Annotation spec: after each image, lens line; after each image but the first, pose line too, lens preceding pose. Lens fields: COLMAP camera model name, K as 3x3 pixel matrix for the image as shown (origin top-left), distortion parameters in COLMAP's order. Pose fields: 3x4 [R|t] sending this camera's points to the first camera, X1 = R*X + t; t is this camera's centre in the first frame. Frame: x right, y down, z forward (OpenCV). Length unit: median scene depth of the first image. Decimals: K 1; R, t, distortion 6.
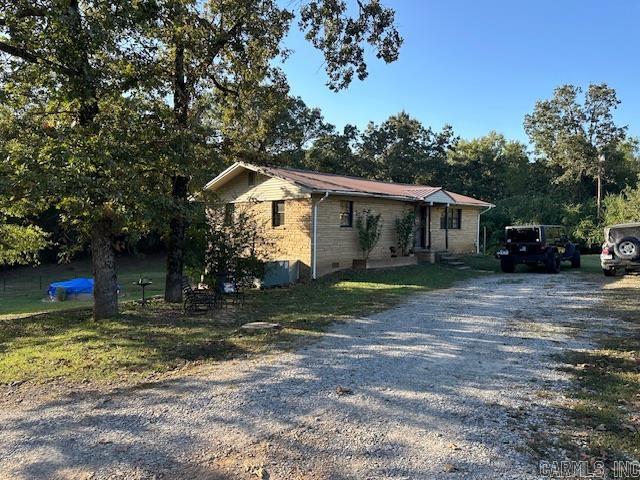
lens RADIAL K [[445.8, 0, 320.7], [0, 445.8, 240.8], [0, 0, 1]] dist [-0.001774, -0.003974]
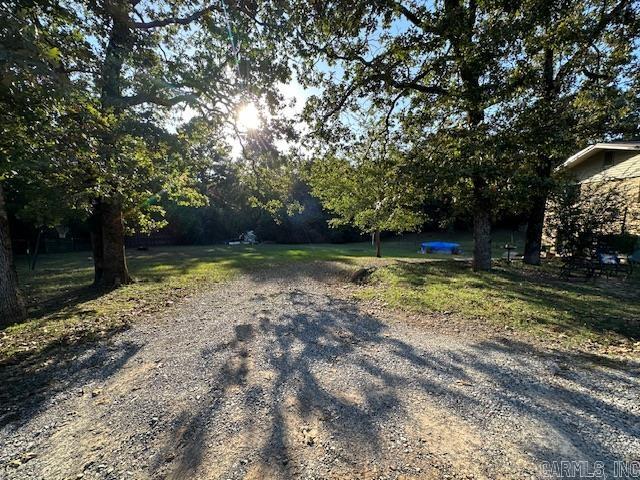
lens RADIAL K [[255.6, 0, 318.8], [0, 255.6, 237.0], [0, 0, 1]] dist [0.000580, -0.000731]
pose [[0.611680, 0.051131, -0.789451, -0.095311], [-0.001423, 0.997979, 0.063535, 0.010895], [0.791104, -0.037739, 0.610516, 0.064349]]
